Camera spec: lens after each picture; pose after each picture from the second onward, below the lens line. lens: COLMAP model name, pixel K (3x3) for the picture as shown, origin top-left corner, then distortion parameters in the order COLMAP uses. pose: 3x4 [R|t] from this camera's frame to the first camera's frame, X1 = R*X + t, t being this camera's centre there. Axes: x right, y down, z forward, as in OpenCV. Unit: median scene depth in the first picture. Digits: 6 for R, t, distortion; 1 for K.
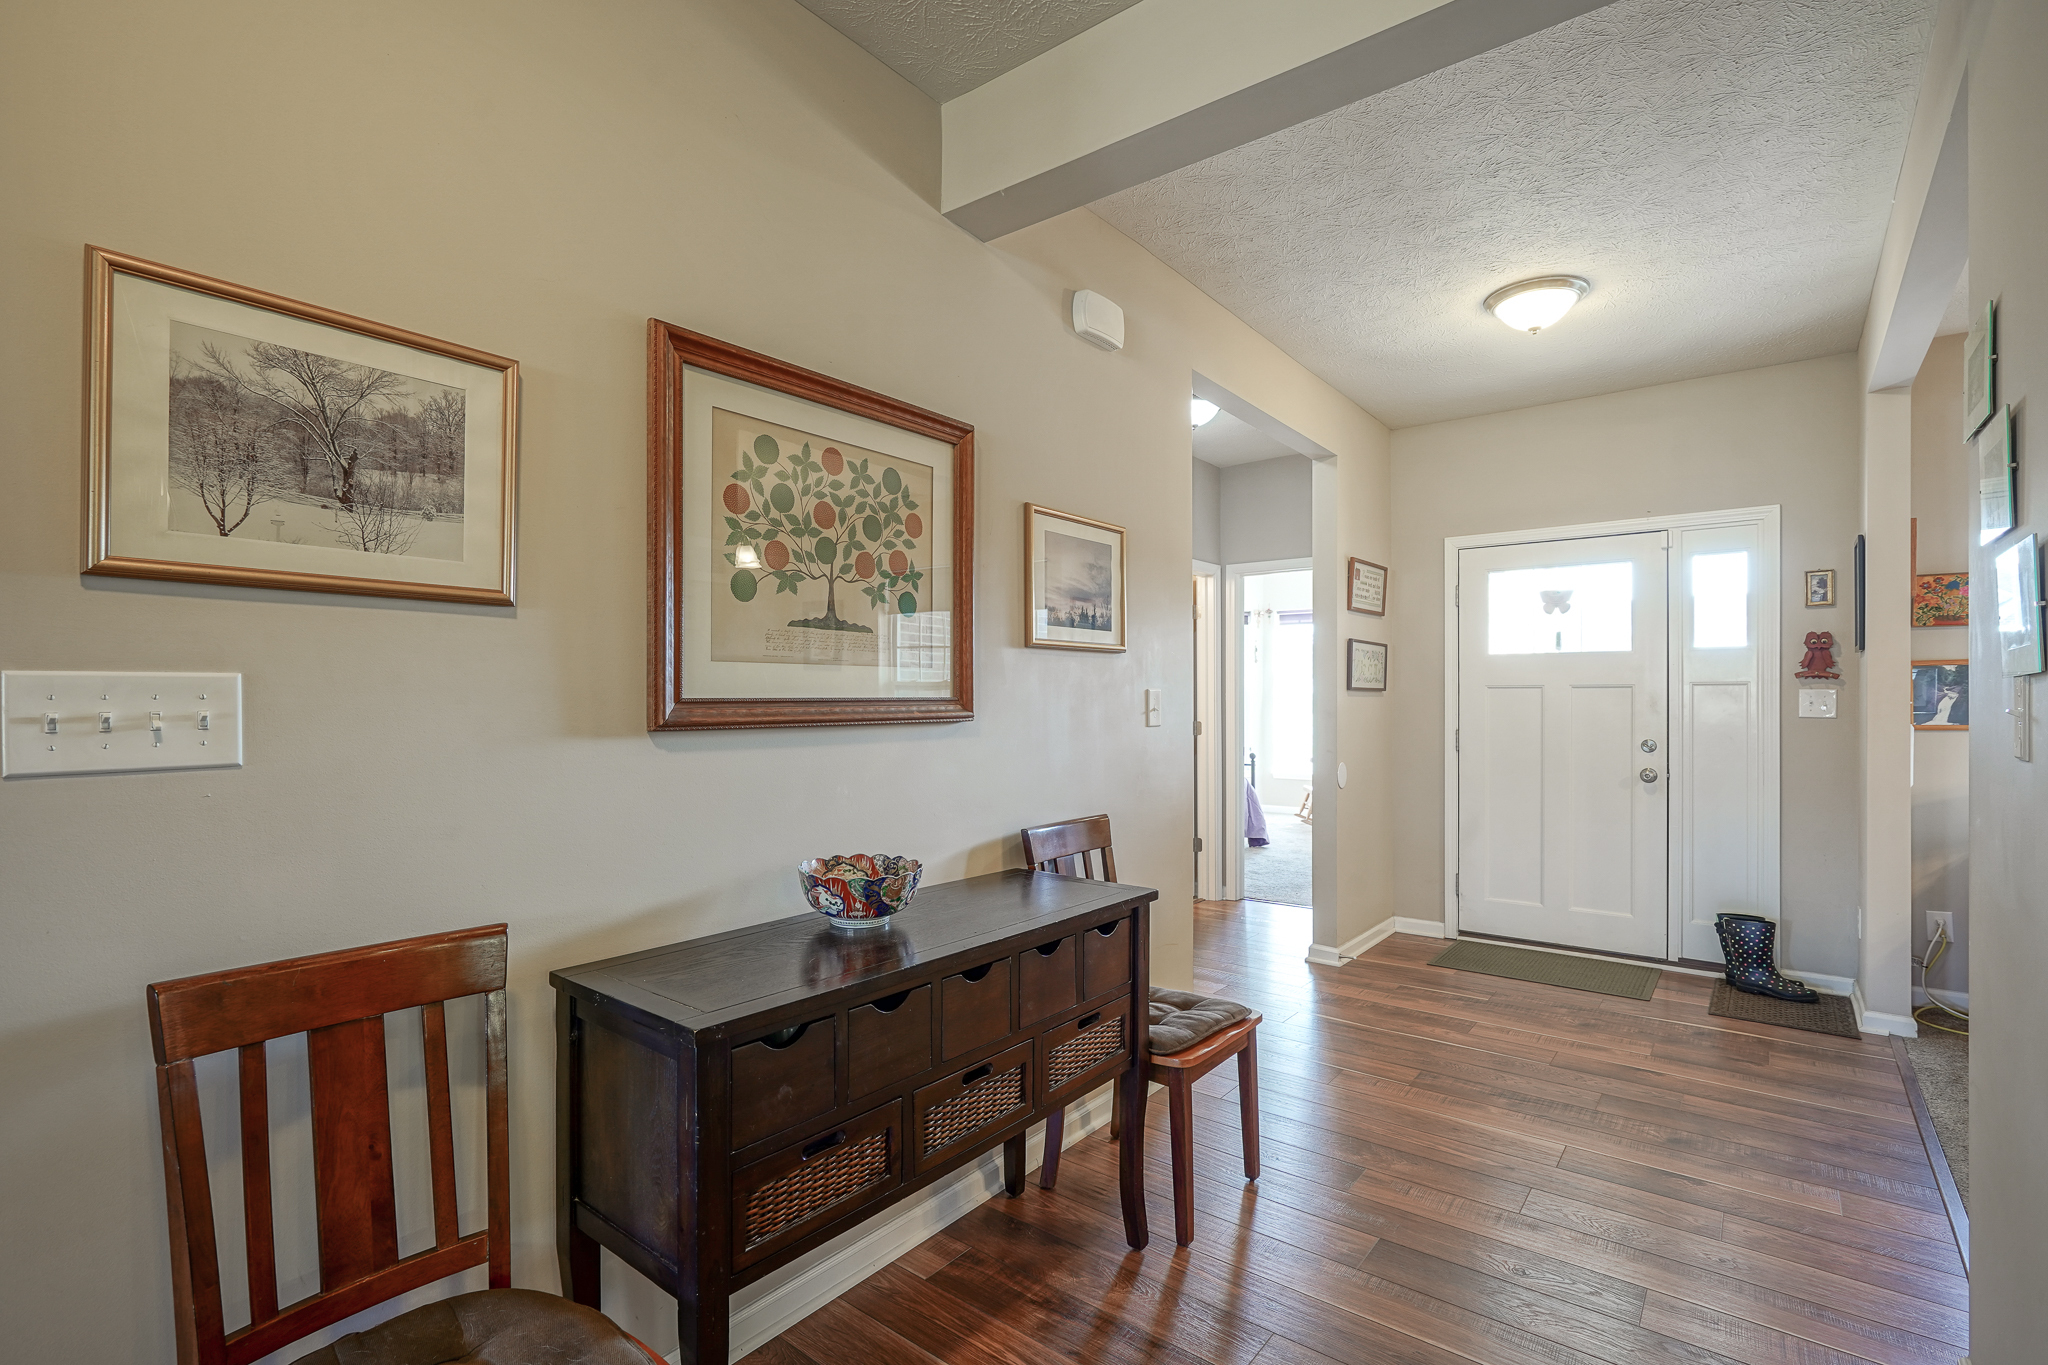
lens RADIAL K [[937.9, 0, 1026.1], [0, 937.9, 689.0], [0, 0, 1]] dist [-0.000349, -0.001212]
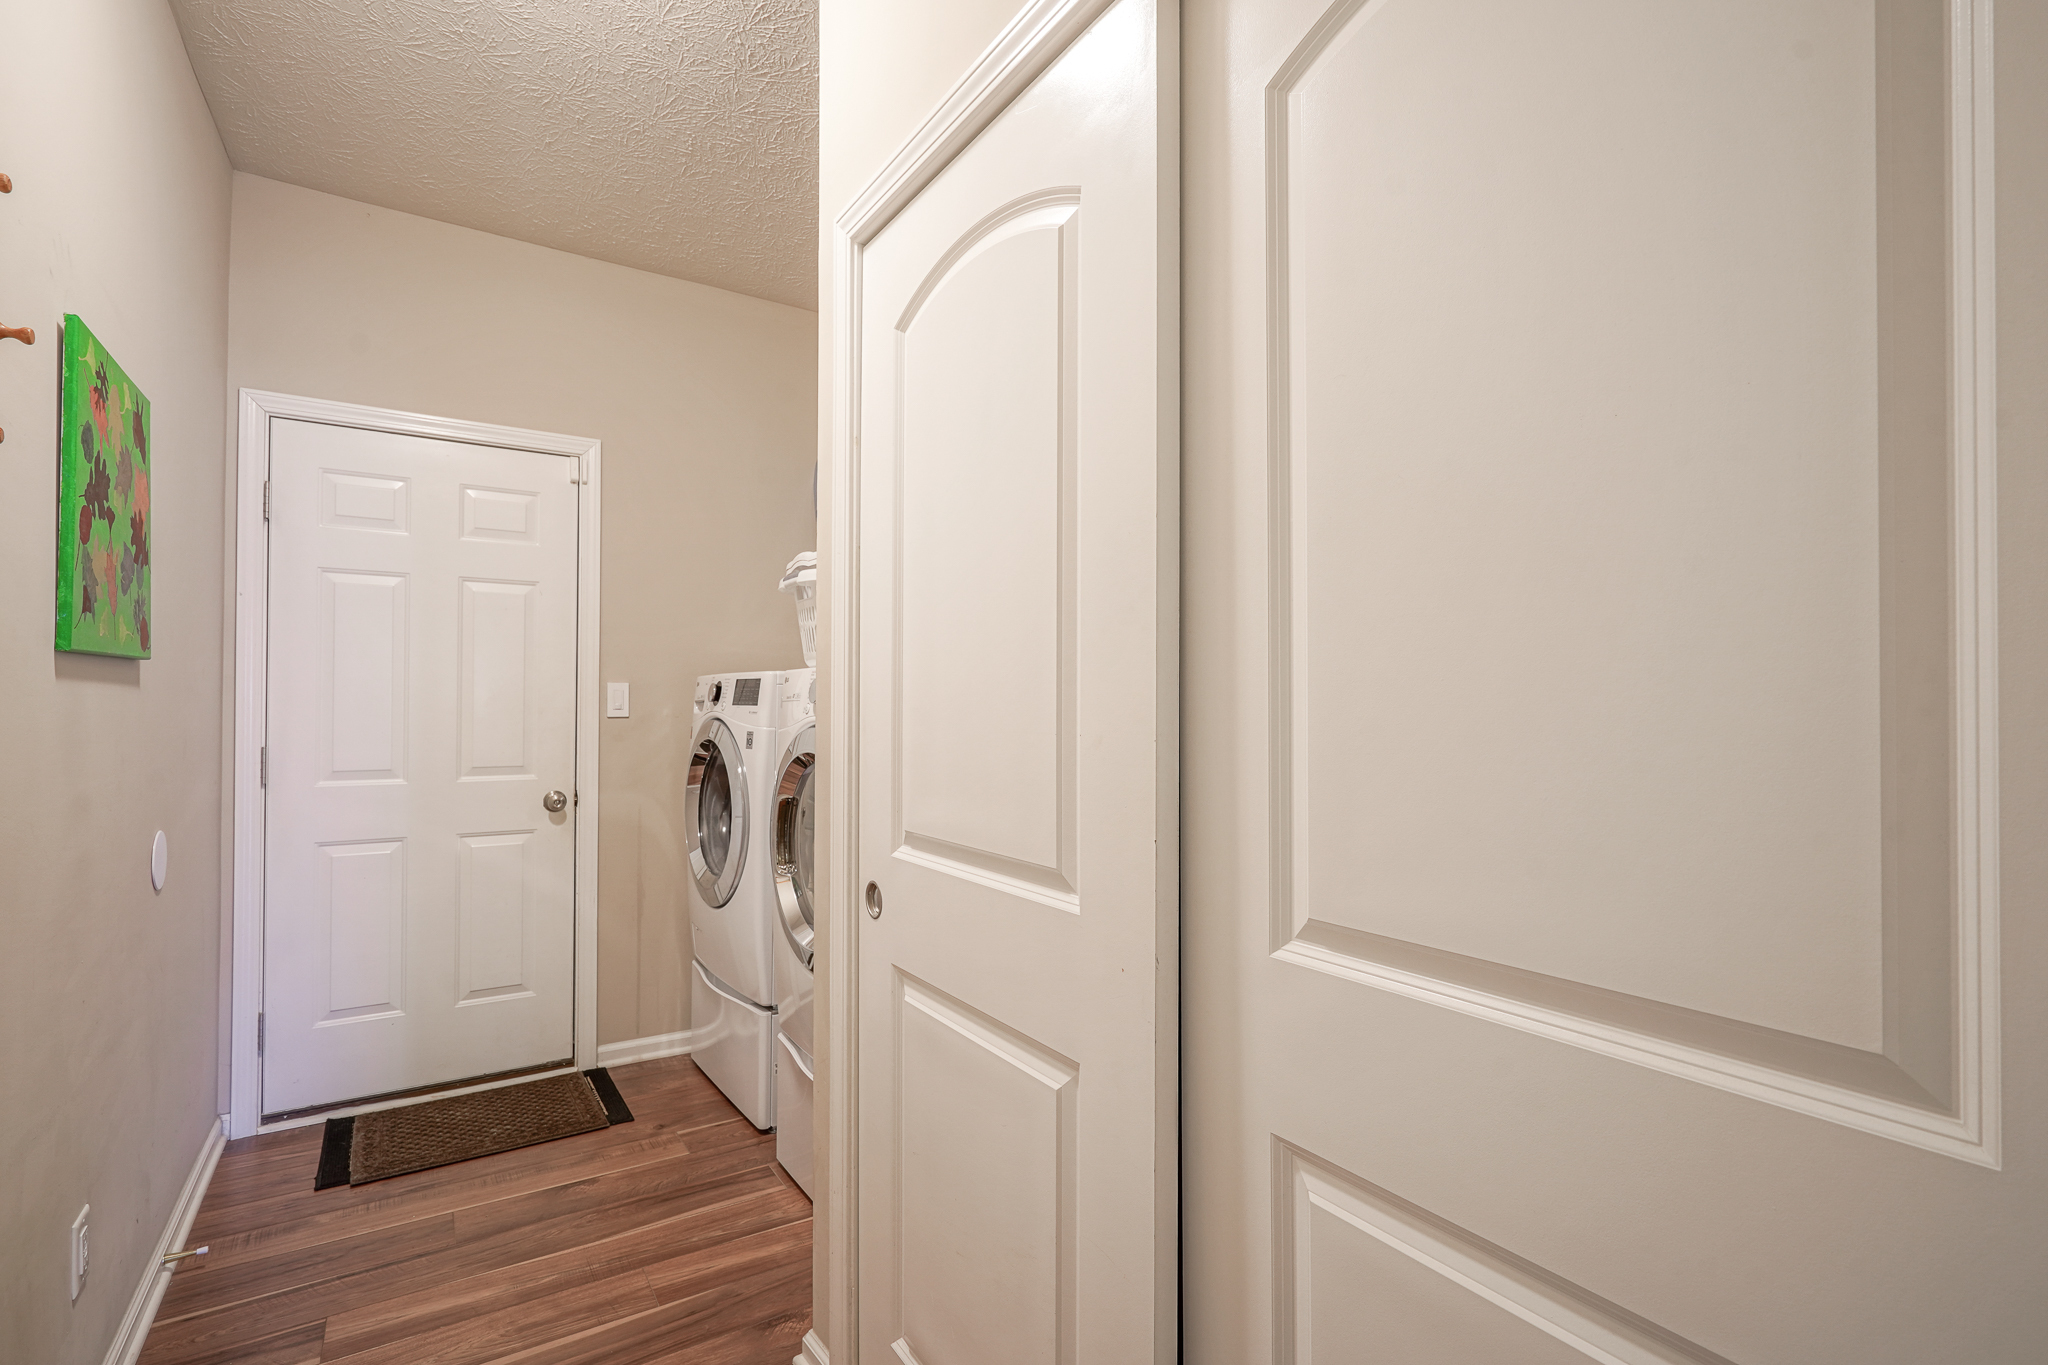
lens RADIAL K [[937.9, 0, 1024.2], [0, 937.9, 688.9], [0, 0, 1]] dist [-0.000349, -0.001212]
pose [[0.309331, 0.009120, 0.950911, 0.032993], [-0.004050, 0.999958, -0.008273, 0.002627], [-0.950946, -0.001292, 0.309354, 0.380956]]
